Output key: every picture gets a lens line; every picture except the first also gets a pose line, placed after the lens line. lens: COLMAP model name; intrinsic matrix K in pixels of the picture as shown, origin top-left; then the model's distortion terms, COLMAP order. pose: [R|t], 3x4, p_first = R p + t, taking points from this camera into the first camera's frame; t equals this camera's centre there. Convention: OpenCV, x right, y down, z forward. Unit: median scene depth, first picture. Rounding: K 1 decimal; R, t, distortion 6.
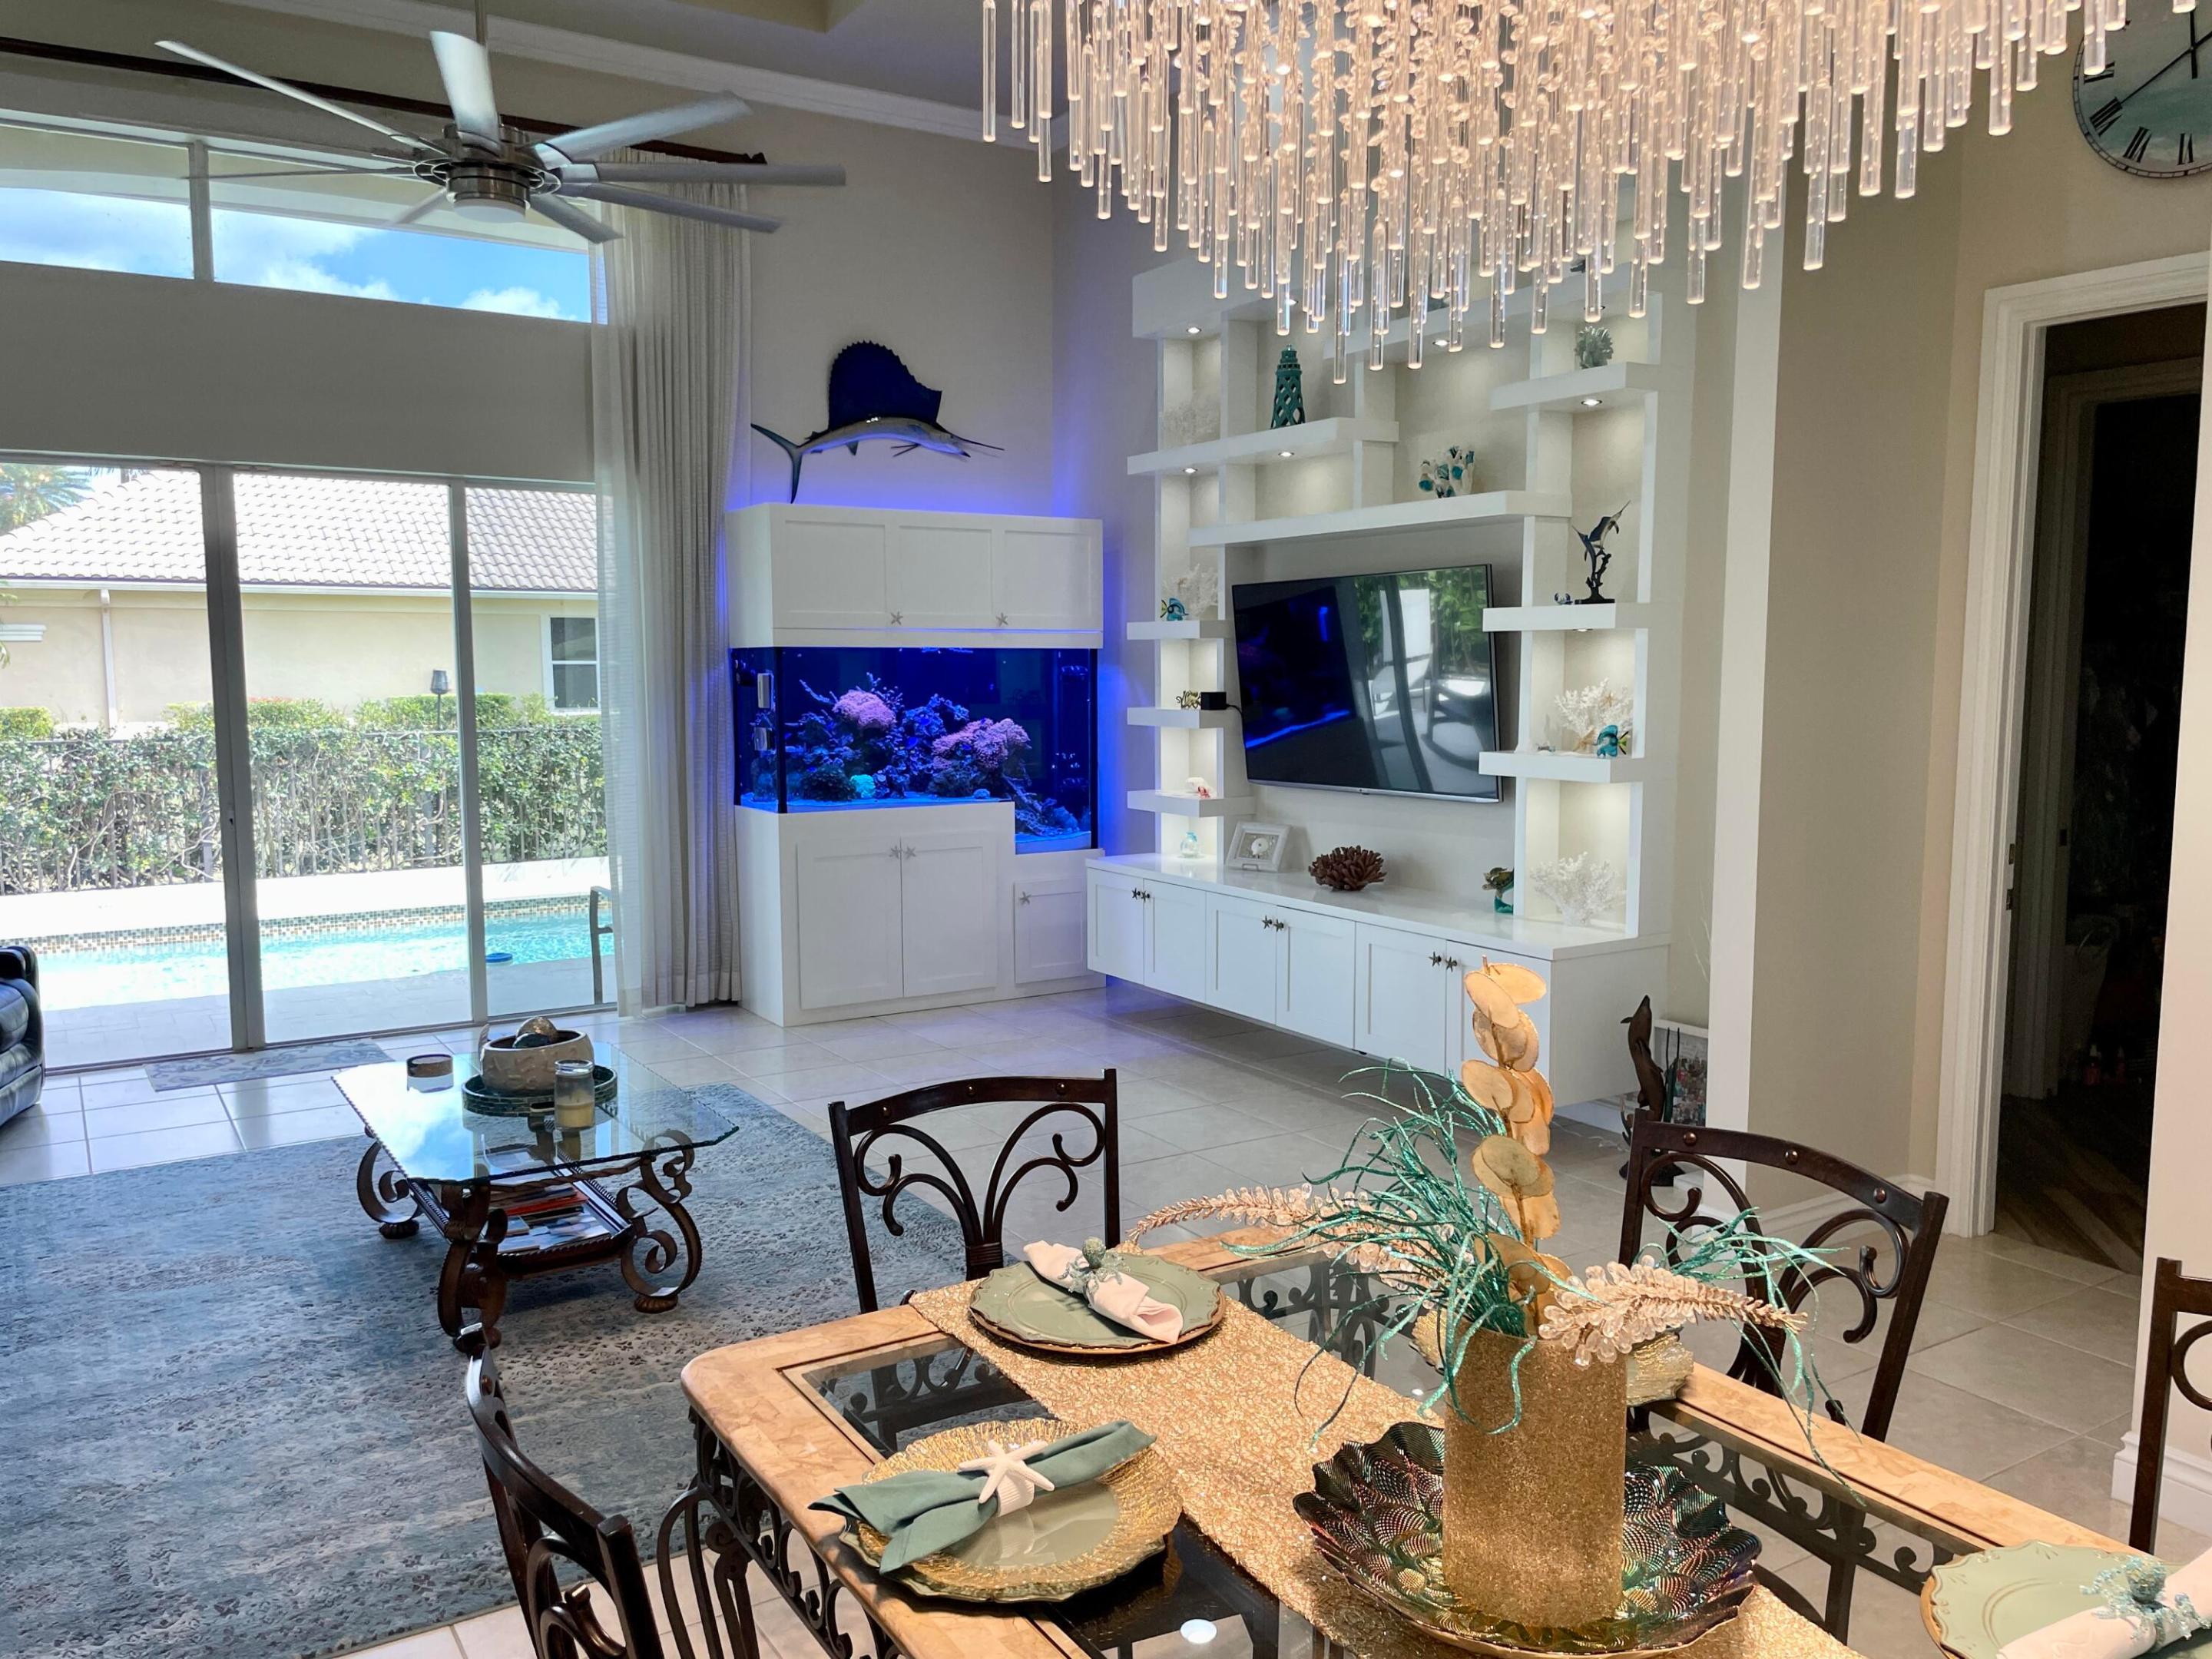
lens RADIAL K [[1685.0, 0, 1088.4], [0, 1685.0, 859.2], [0, 0, 1]] dist [0.088358, -0.122486]
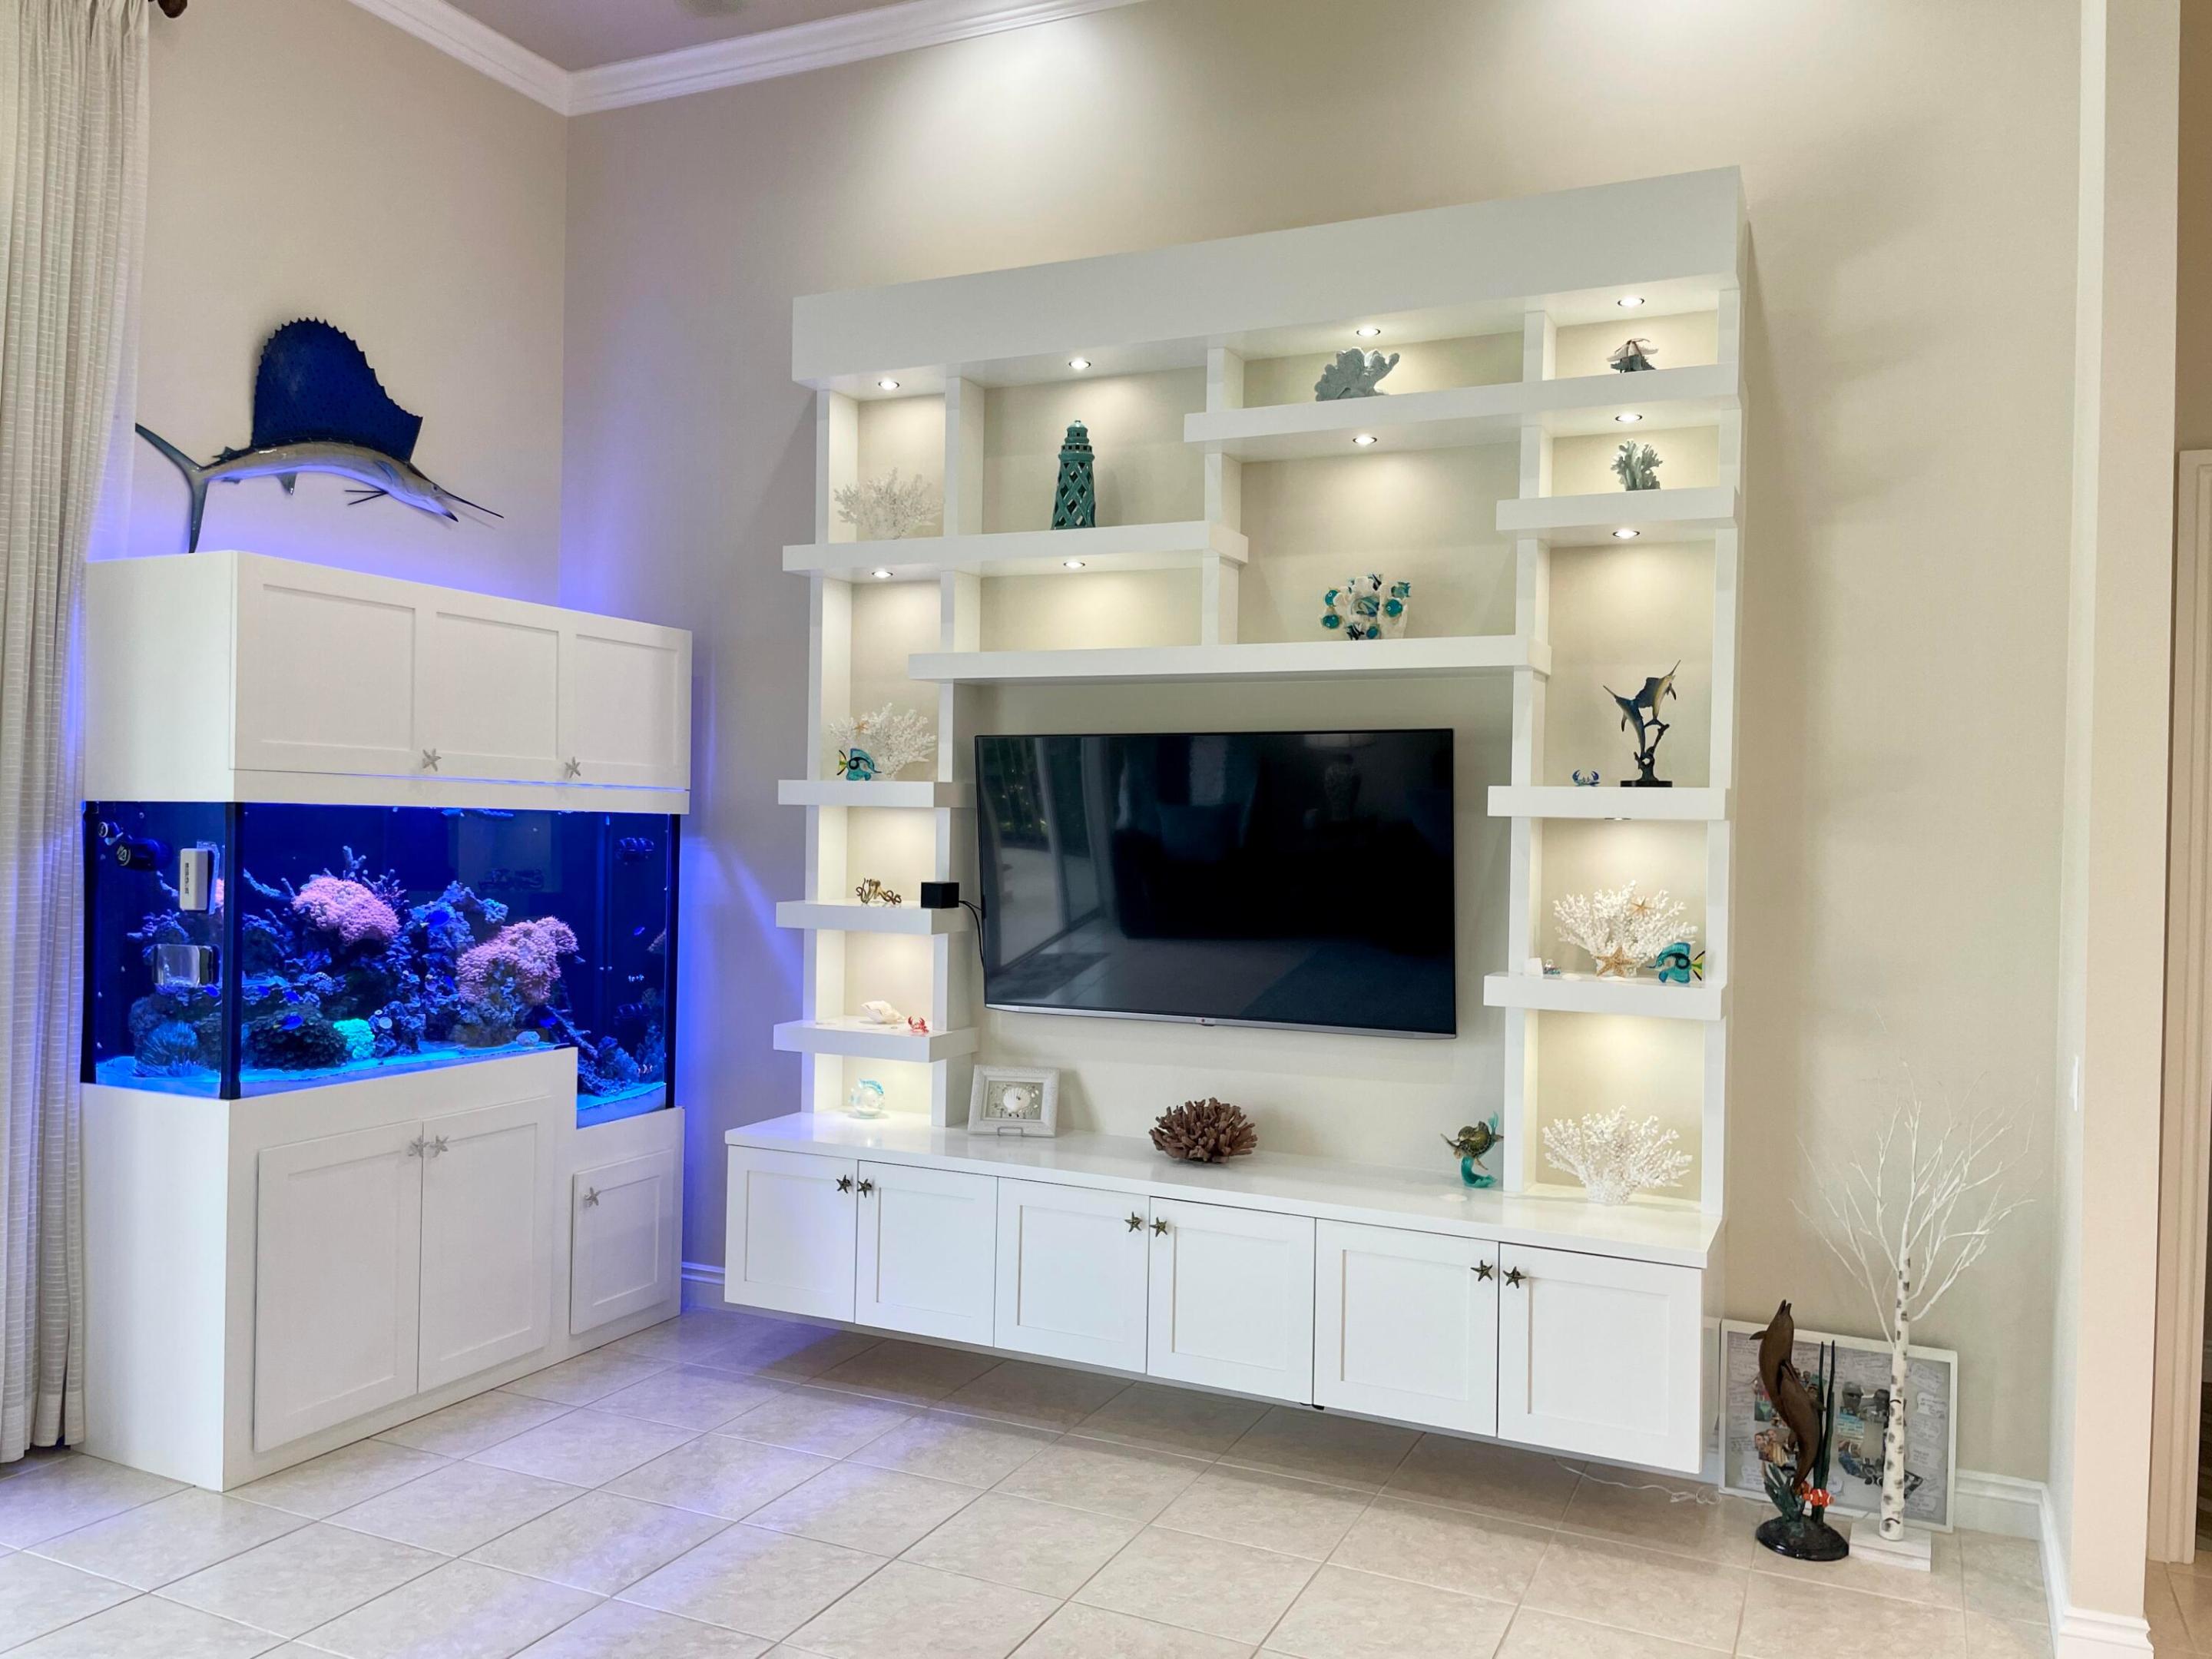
lens RADIAL K [[1679.7, 0, 1104.3], [0, 1679.7, 835.6], [0, 0, 1]] dist [0.095783, -0.134615]
pose [[0.836370, 0.017253, 0.547893, -0.255445], [0.041149, 0.994709, -0.094136, -0.049691], [-0.546618, 0.101278, 0.831235, 0.375229]]
